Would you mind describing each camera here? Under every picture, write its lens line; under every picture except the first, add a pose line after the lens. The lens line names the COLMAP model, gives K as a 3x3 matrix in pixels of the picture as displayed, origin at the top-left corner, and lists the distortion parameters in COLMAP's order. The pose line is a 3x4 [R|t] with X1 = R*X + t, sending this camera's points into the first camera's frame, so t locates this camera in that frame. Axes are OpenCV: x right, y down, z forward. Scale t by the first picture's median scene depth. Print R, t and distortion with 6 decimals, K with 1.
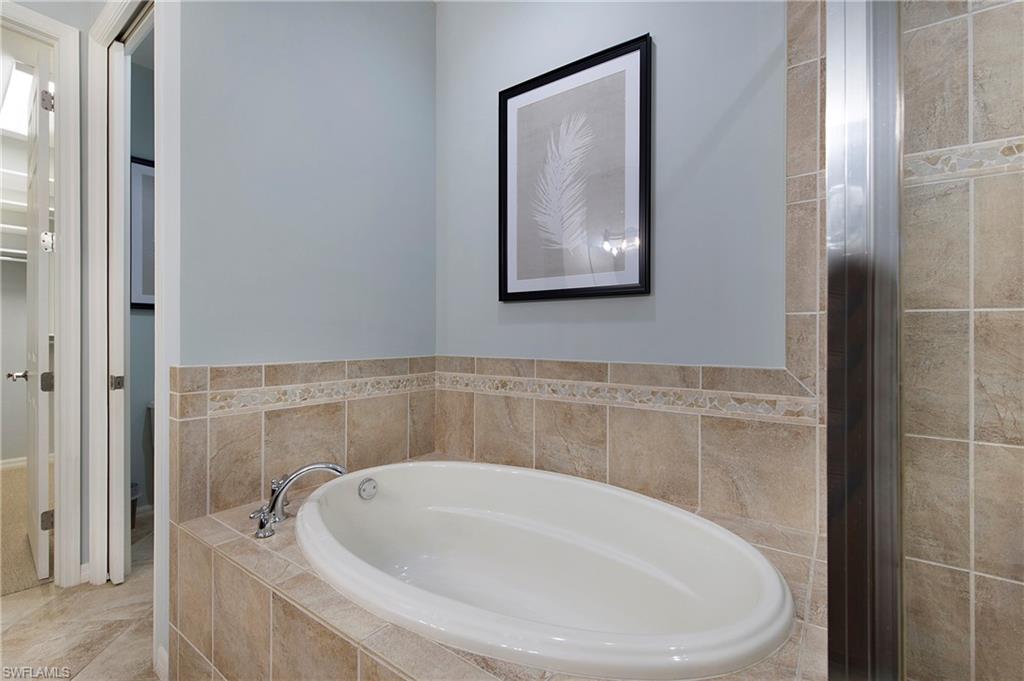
lens RADIAL K [[449.9, 0, 523.3], [0, 449.9, 337.9], [0, 0, 1]] dist [-0.017701, -0.000737]
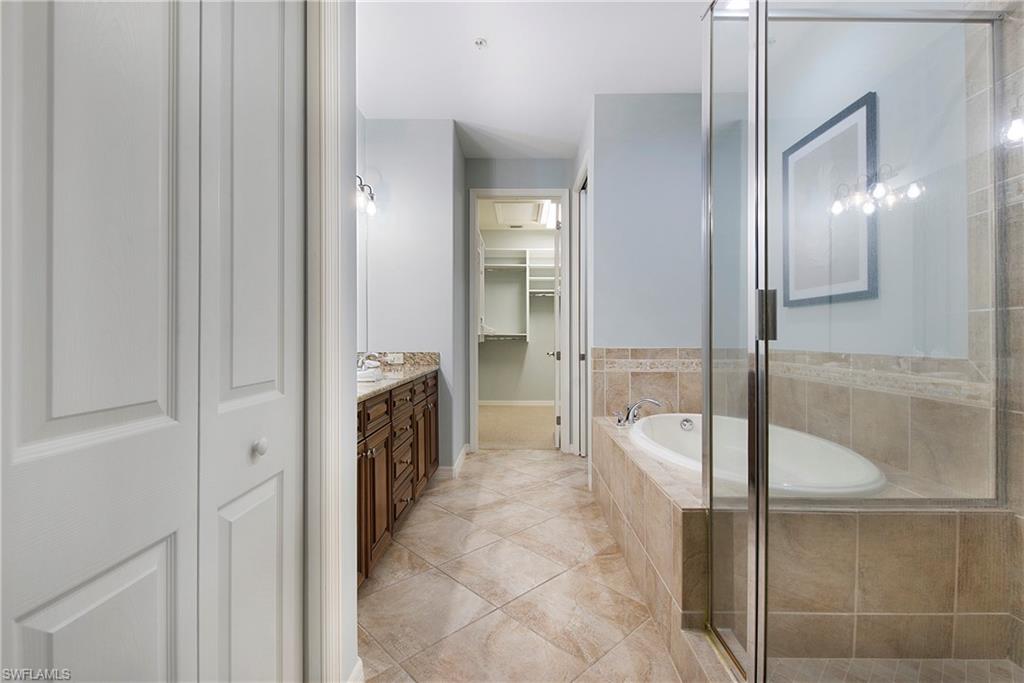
lens RADIAL K [[450.4, 0, 501.8], [0, 450.4, 339.5], [0, 0, 1]] dist [0.012061, -0.014700]
pose [[0.548400, 0.003753, -0.836208, 0.764305], [-0.000096, 0.999990, 0.004425, 0.011933], [0.836216, -0.002346, 0.548395, -0.562001]]
